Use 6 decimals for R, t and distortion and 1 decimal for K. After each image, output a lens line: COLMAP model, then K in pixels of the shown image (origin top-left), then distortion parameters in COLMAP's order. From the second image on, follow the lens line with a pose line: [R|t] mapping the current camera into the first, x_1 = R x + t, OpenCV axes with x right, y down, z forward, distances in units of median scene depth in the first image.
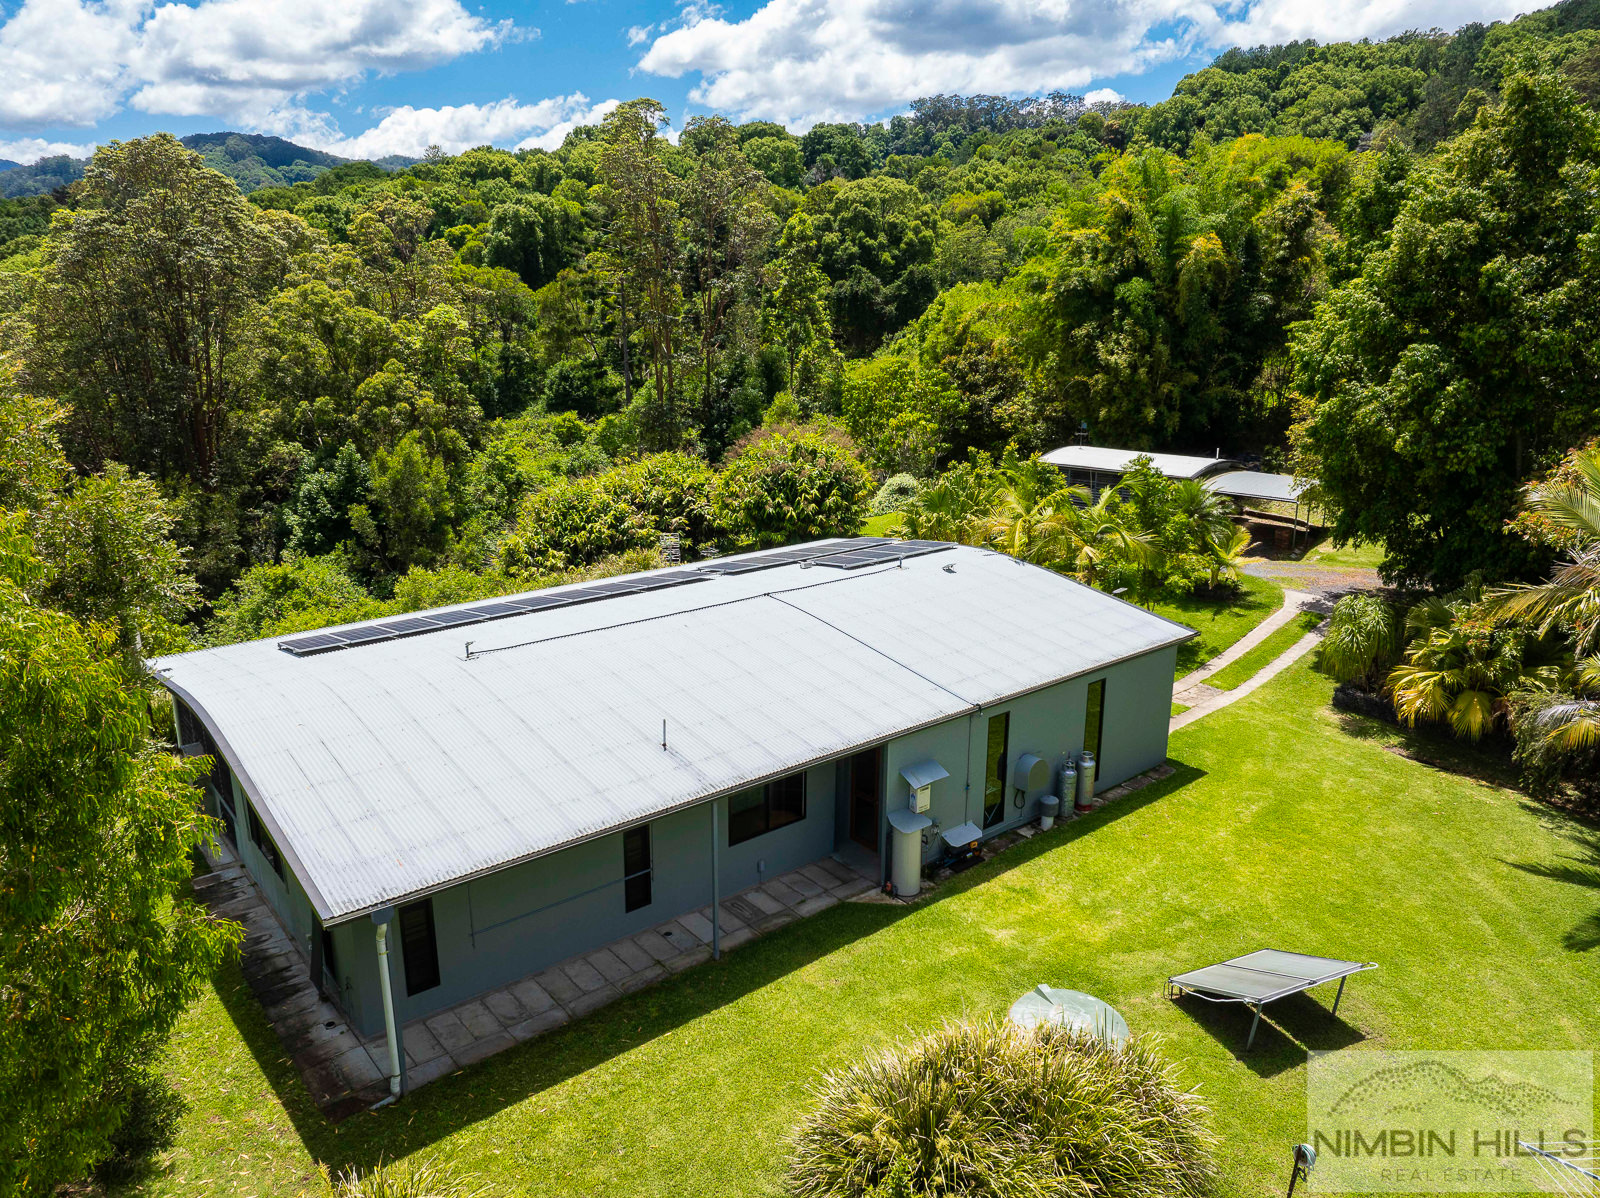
lens RADIAL K [[1124.1, 0, 794.3], [0, 1124.1, 593.9], [0, 0, 1]] dist [-0.046504, 0.017270]
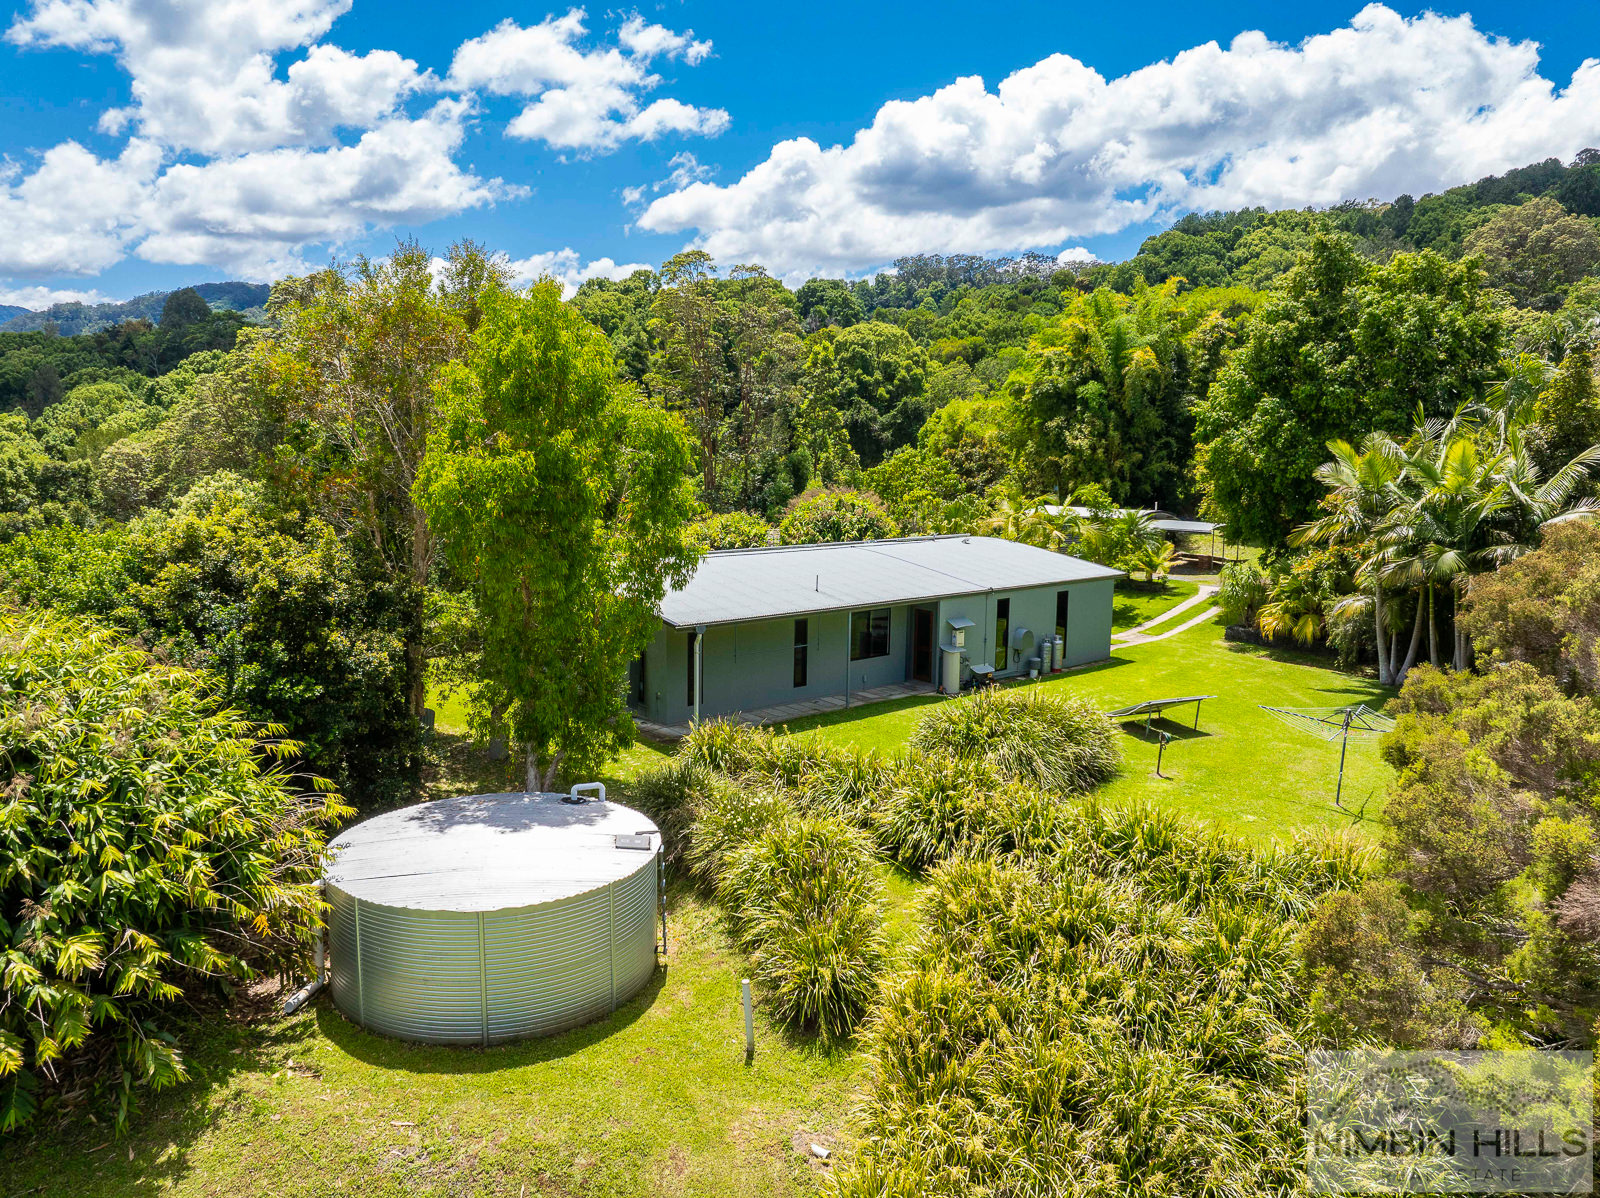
lens RADIAL K [[1124.1, 0, 804.8], [0, 1124.1, 596.8], [0, 0, 1]] dist [-0.046504, 0.017270]
pose [[0.999752, 0.001985, 0.022199, -0.058485], [0.000763, 0.992398, -0.123068, 0.122649], [-0.022275, 0.123054, 0.992150, -0.254048]]
